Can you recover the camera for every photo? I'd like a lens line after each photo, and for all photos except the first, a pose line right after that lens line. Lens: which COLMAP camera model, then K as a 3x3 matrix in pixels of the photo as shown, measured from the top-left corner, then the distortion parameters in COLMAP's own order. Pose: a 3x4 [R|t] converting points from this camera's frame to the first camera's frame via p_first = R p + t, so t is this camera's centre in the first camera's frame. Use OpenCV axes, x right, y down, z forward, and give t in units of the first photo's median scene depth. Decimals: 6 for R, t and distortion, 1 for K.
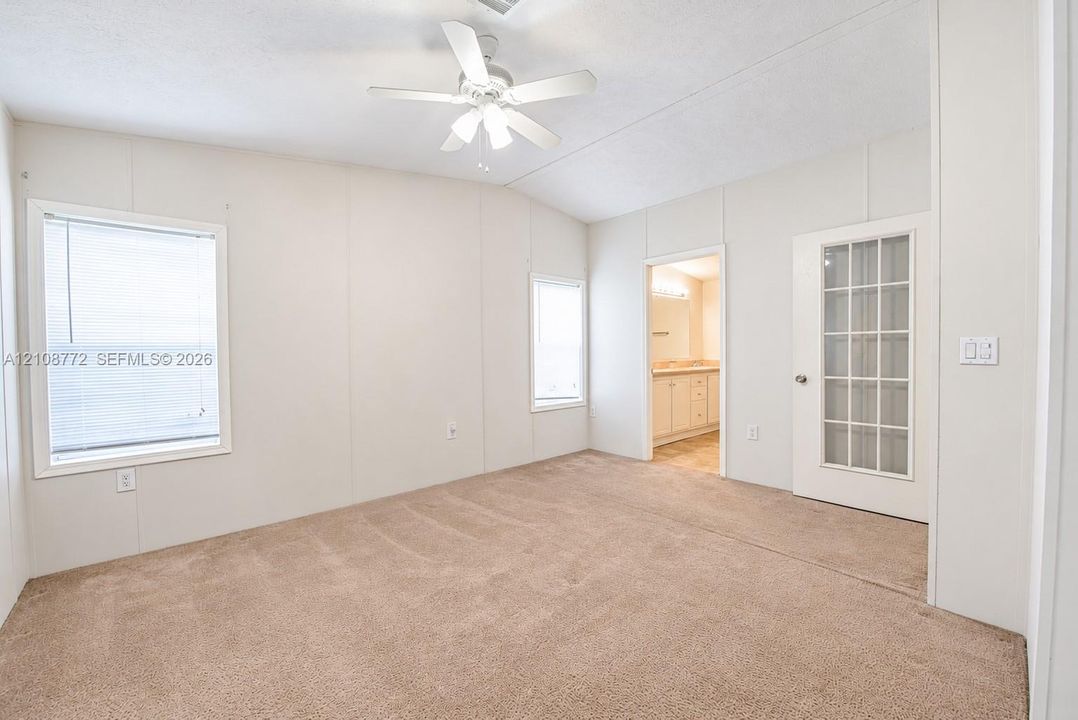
lens RADIAL K [[435.9, 0, 544.5], [0, 435.9, 358.0], [0, 0, 1]] dist [0.000147, -0.000292]
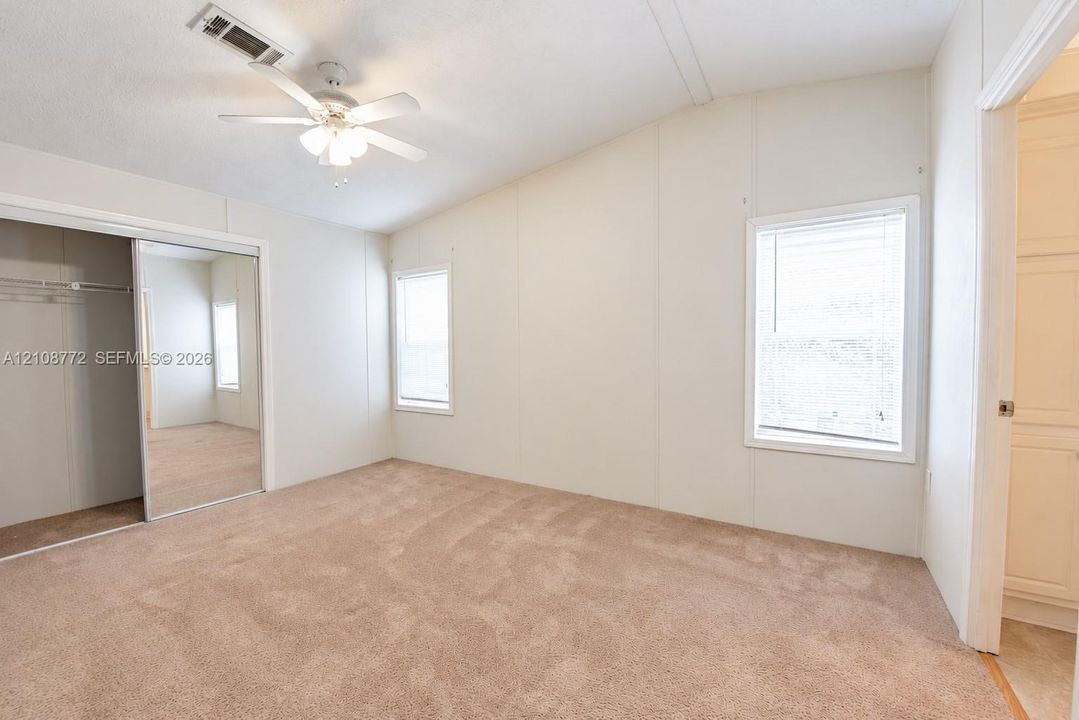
lens RADIAL K [[436.3, 0, 545.0], [0, 436.3, 358.0], [0, 0, 1]] dist [0.000147, -0.000292]
pose [[0.273061, 0.044912, -0.960948, 0.782392], [-0.000370, 0.998914, 0.046581, -0.047219], [0.961997, -0.012363, 0.272782, 0.898828]]
